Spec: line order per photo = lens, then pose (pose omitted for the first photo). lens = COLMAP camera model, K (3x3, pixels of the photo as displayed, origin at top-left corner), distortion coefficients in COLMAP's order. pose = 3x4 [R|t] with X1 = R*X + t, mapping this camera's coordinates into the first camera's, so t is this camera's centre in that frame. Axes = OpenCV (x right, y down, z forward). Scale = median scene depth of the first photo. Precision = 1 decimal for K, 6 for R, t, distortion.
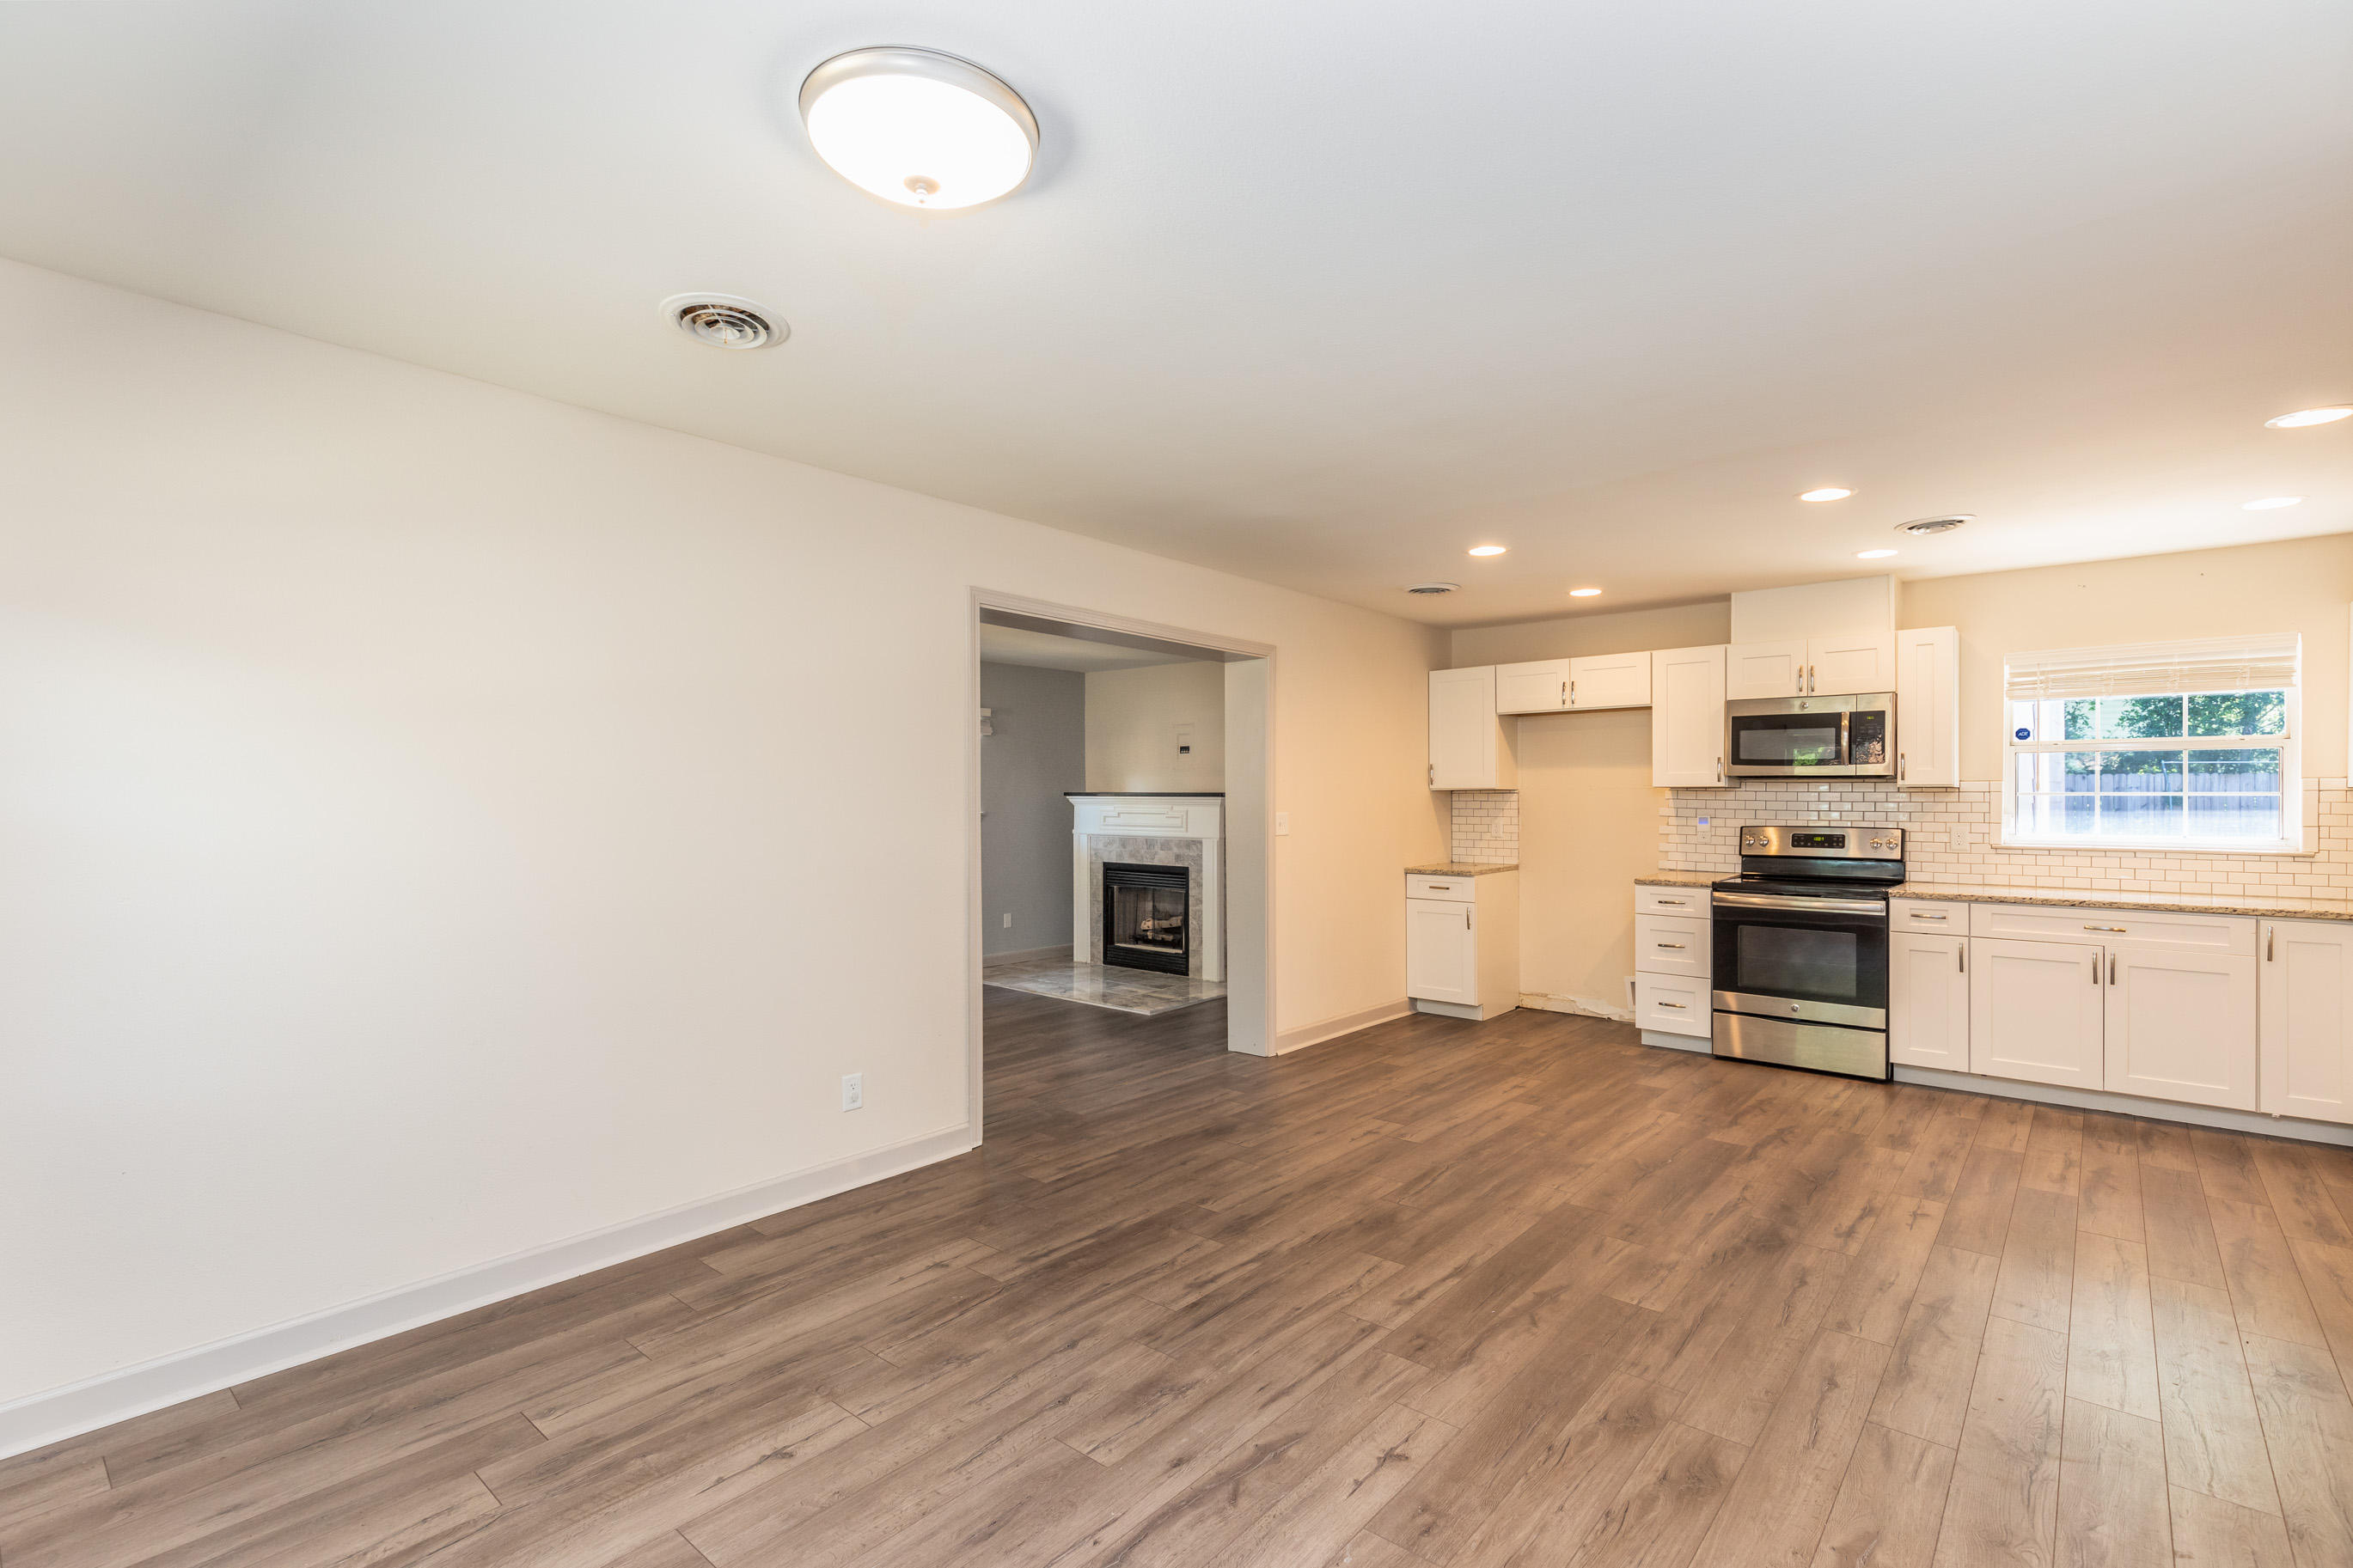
lens RADIAL K [[1070.5, 0, 1183.8], [0, 1070.5, 800.4], [0, 0, 1]] dist [0.009968, -0.001751]
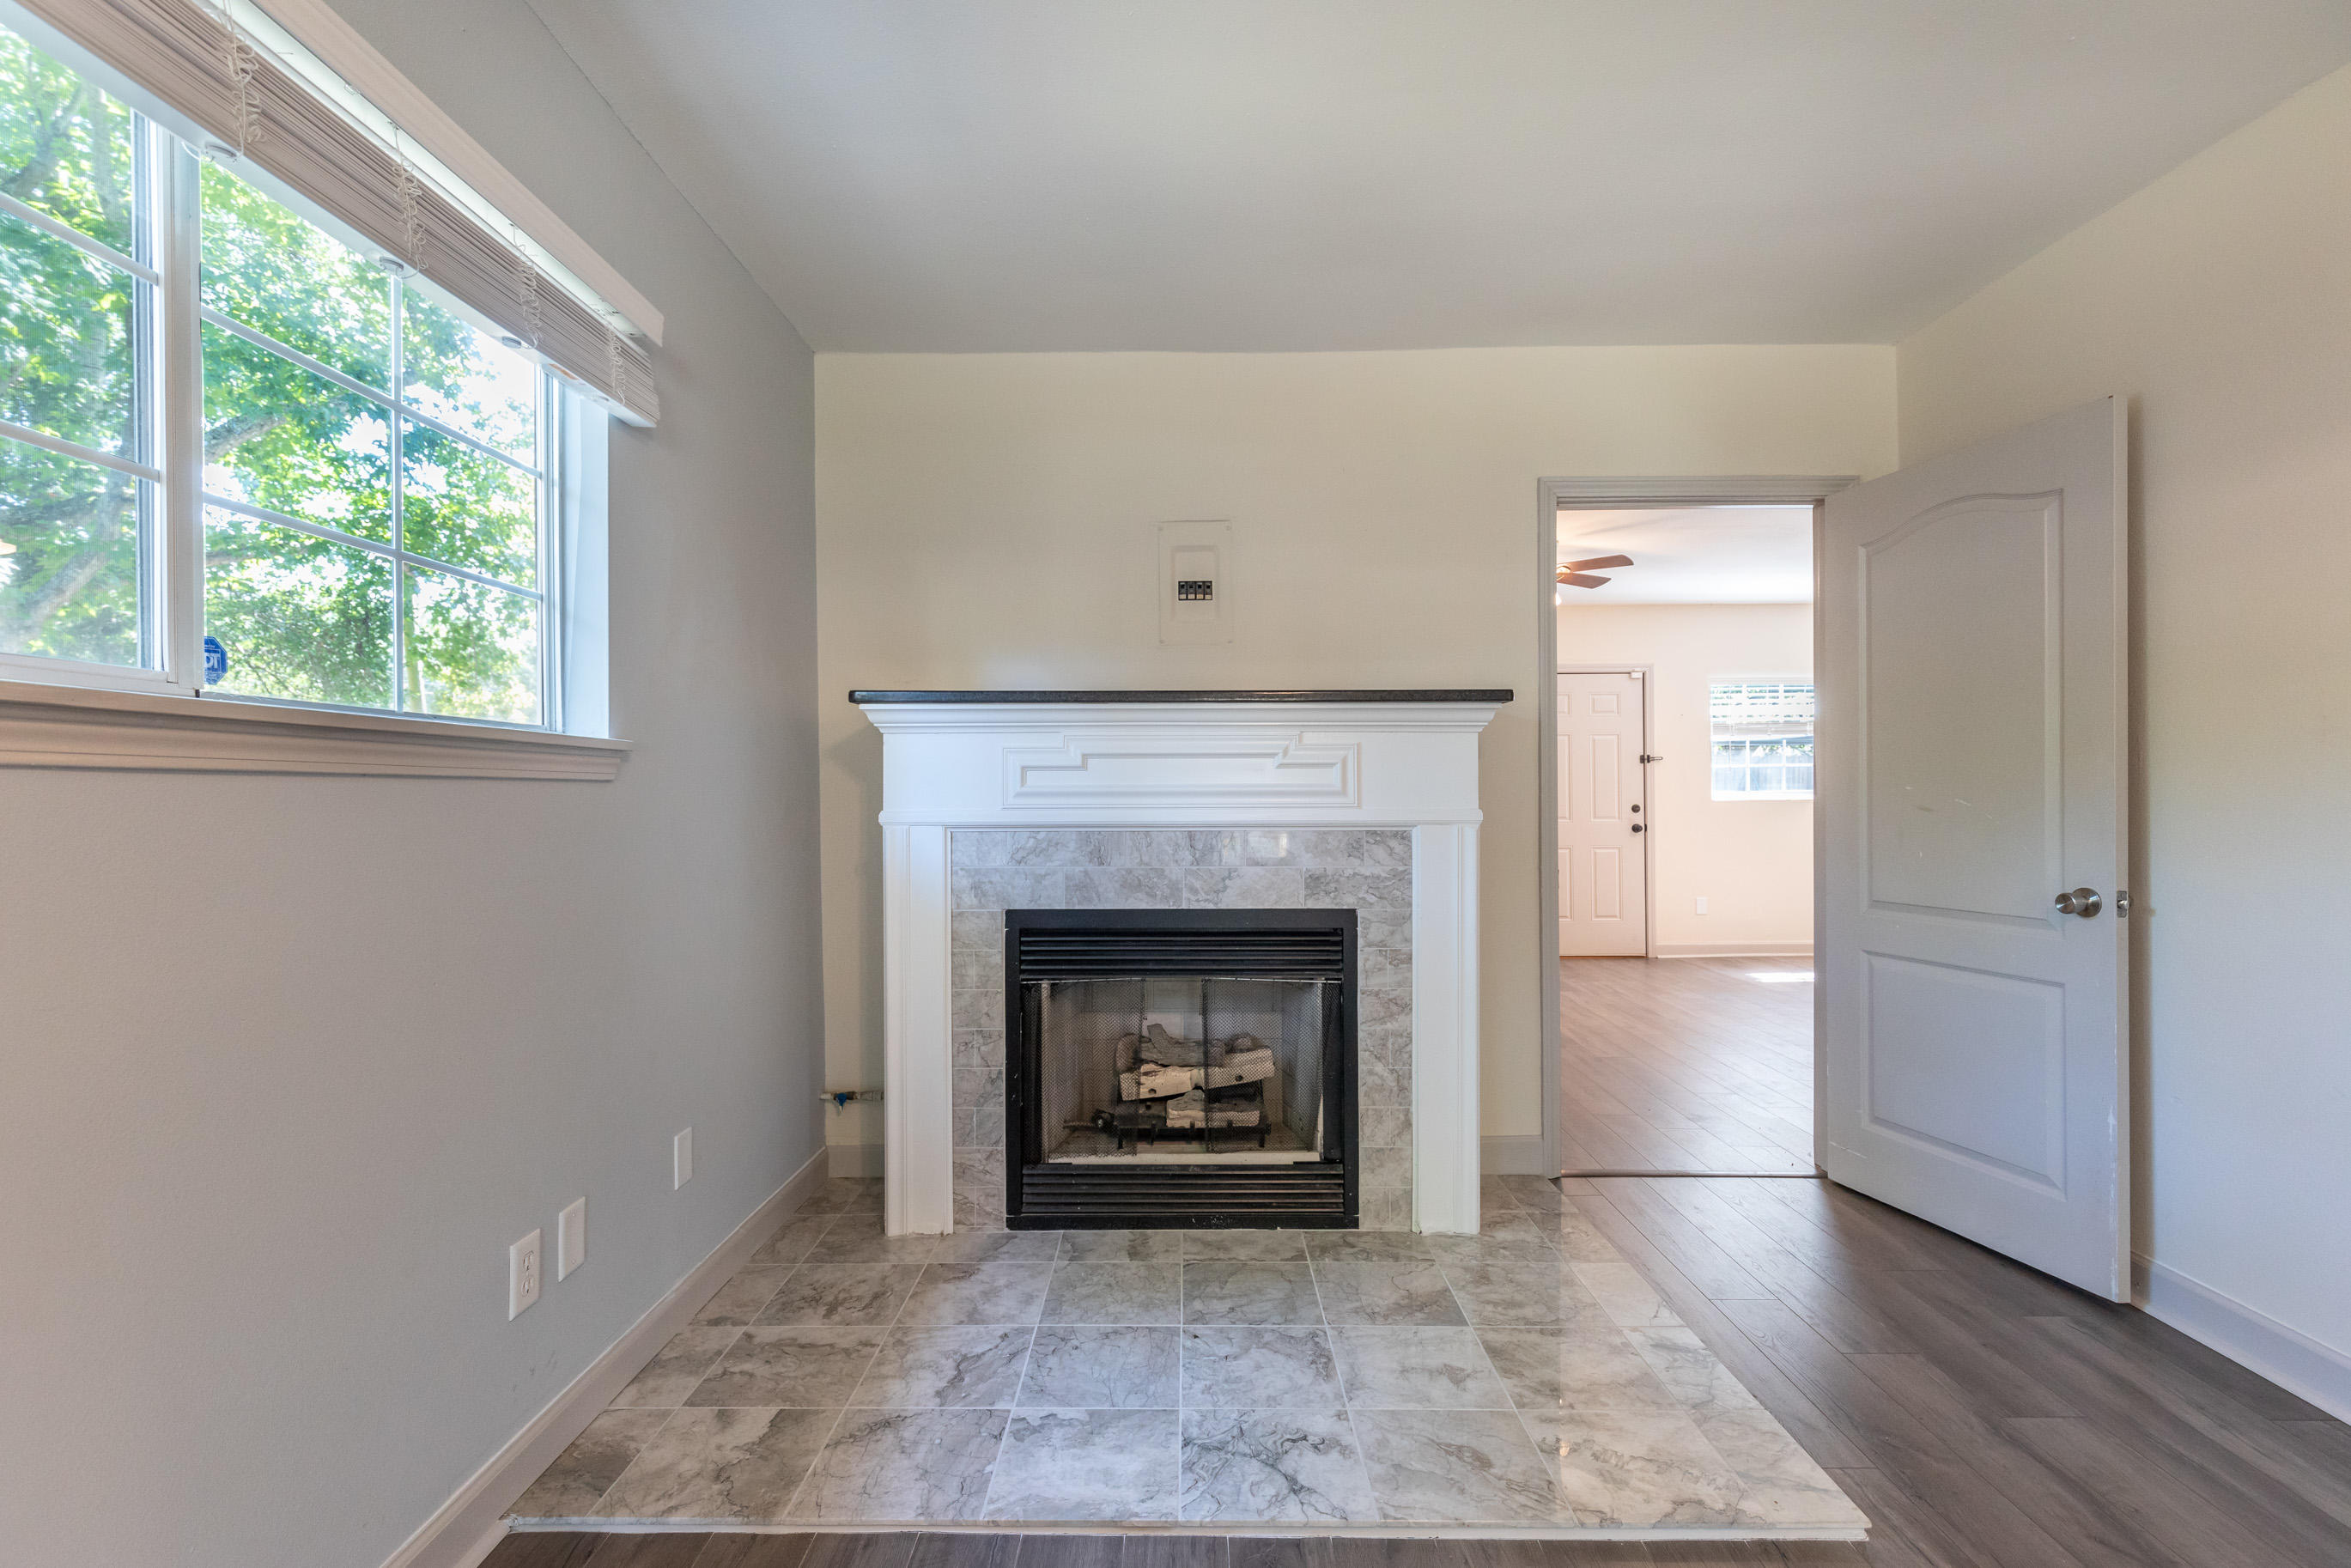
lens RADIAL K [[1069.8, 0, 1181.6], [0, 1069.8, 792.1], [0, 0, 1]] dist [0.009968, -0.001751]
pose [[0.759038, -0.001594, 0.651045, -0.442209], [0.006087, 0.999971, -0.004648, 0.044107], [-0.651018, 0.007492, 0.759025, 1.311731]]
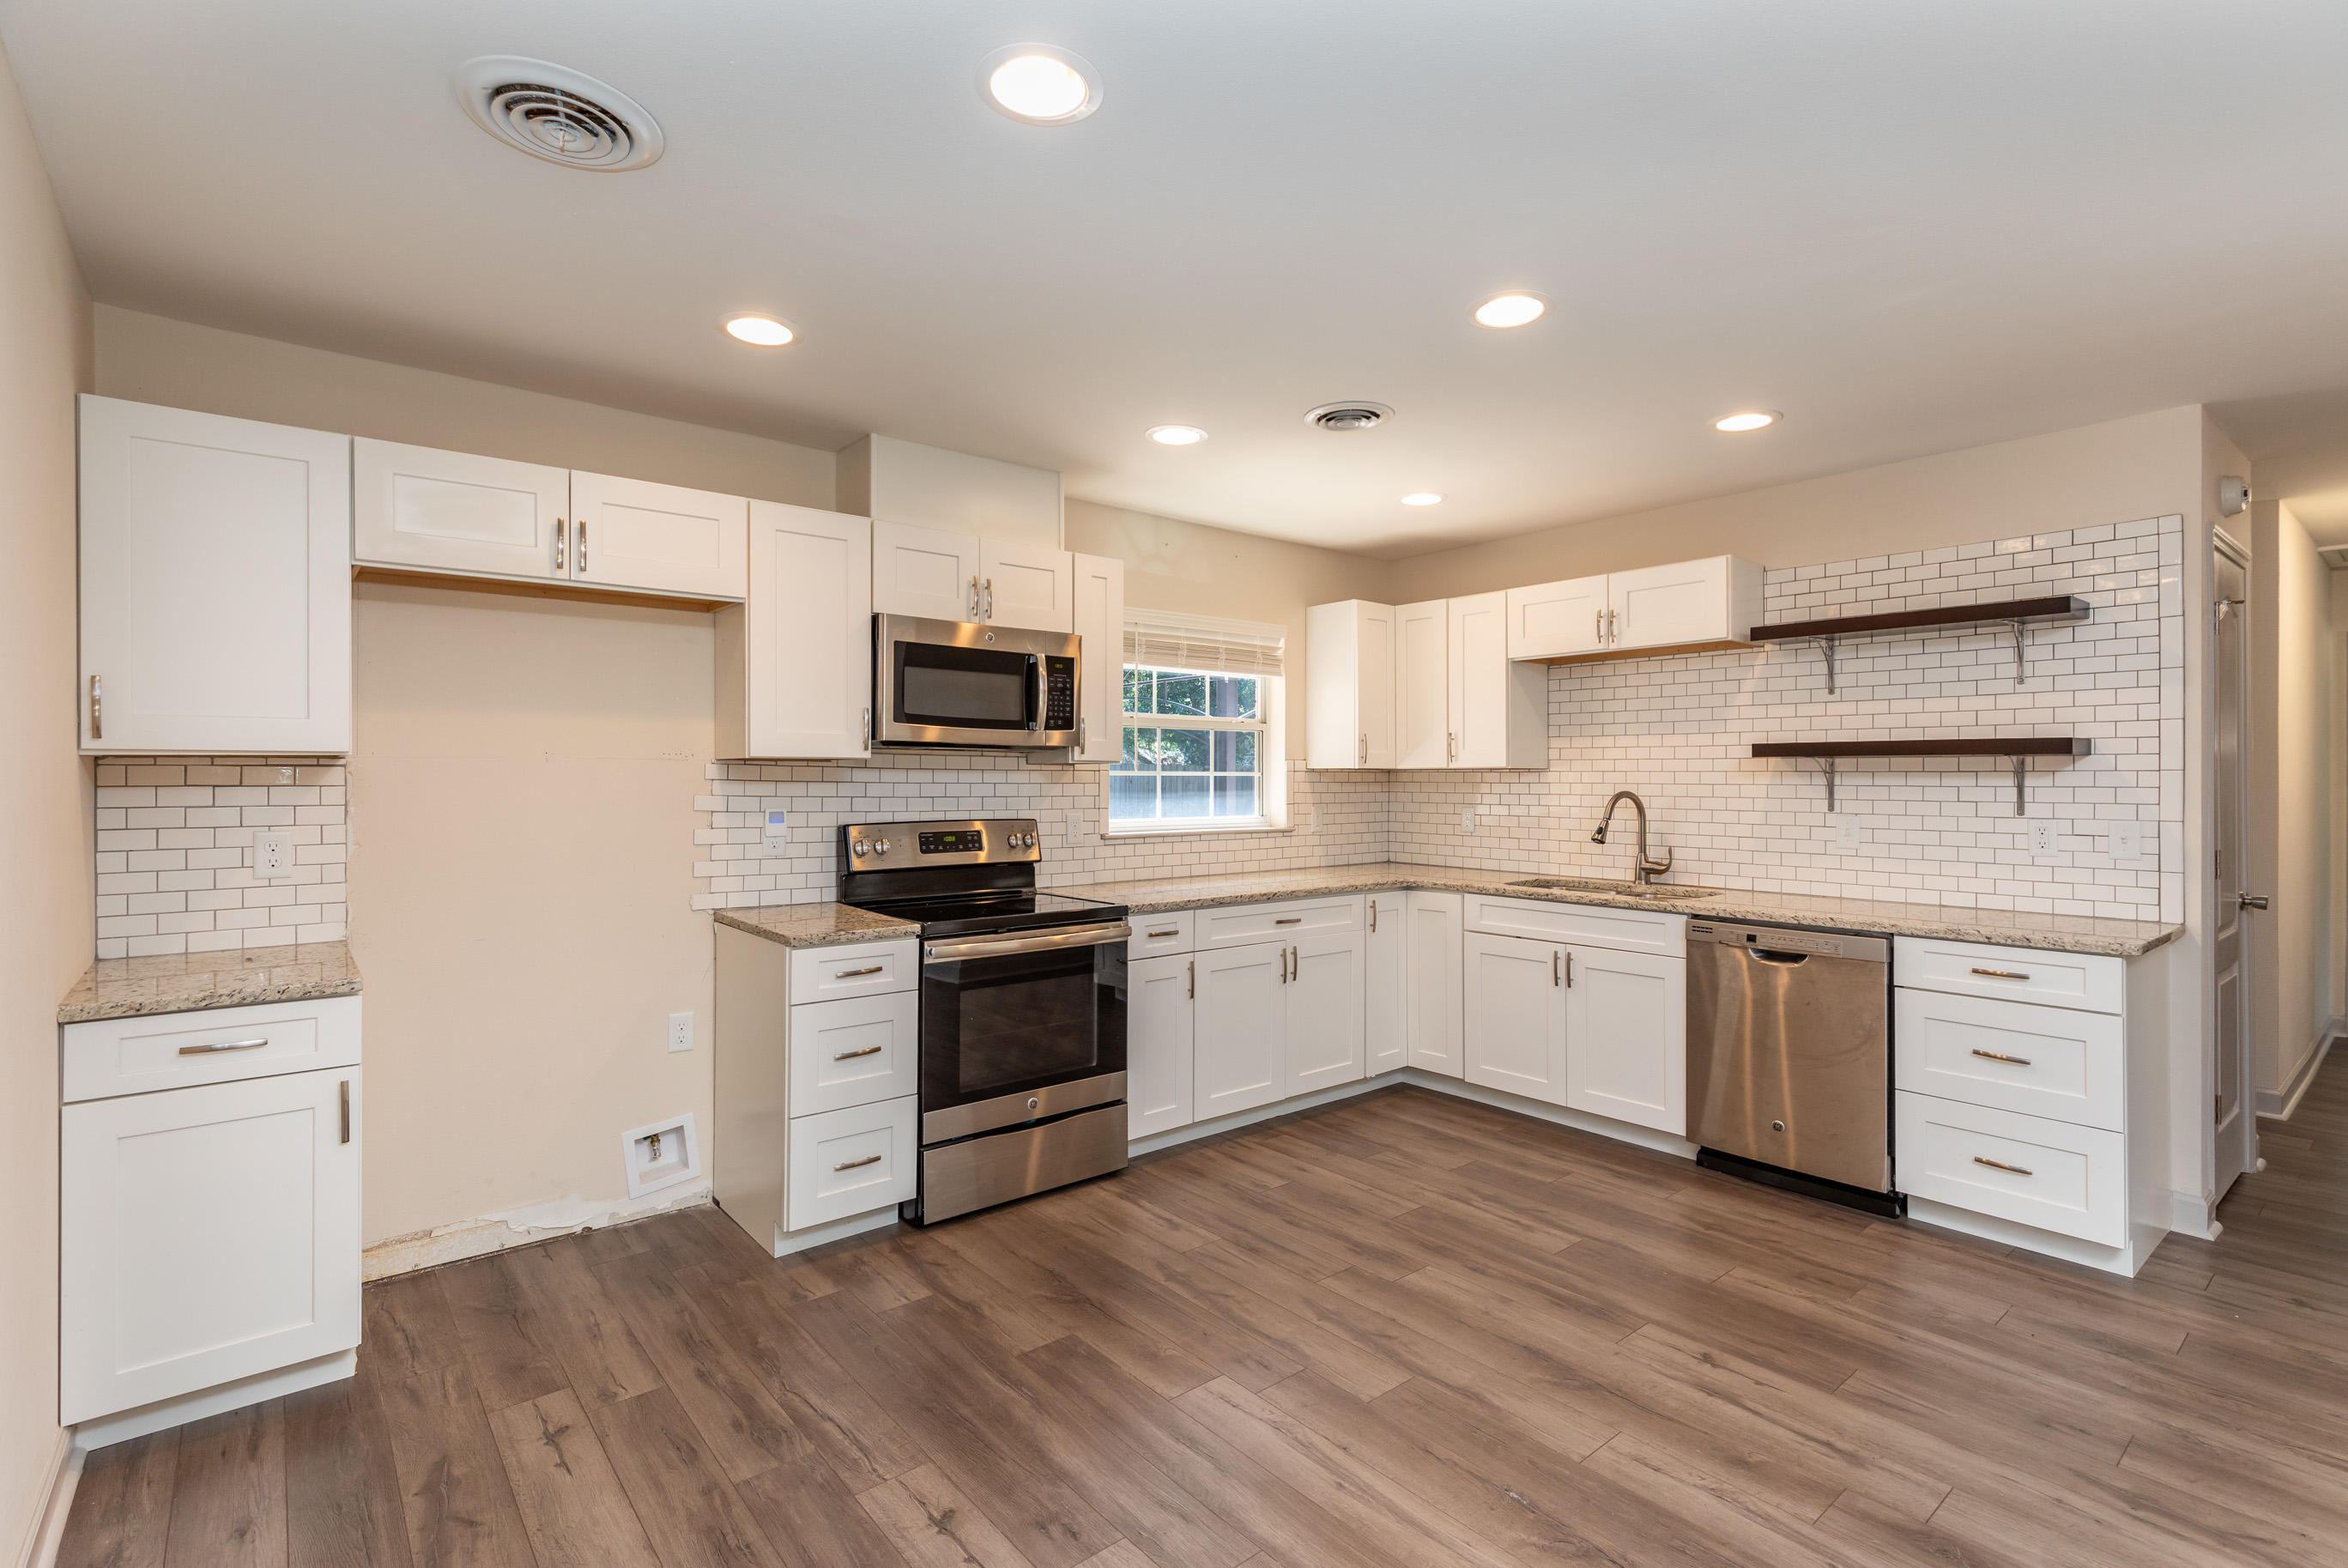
lens RADIAL K [[1068.4, 0, 1174.0], [0, 1068.4, 778.2], [0, 0, 1]] dist [0.009968, -0.001751]
pose [[0.168719, 0.002078, 0.985662, -0.056156], [0.002456, 0.999994, -0.002528, -0.000483], [-0.985661, 0.002847, 0.168713, 0.882349]]
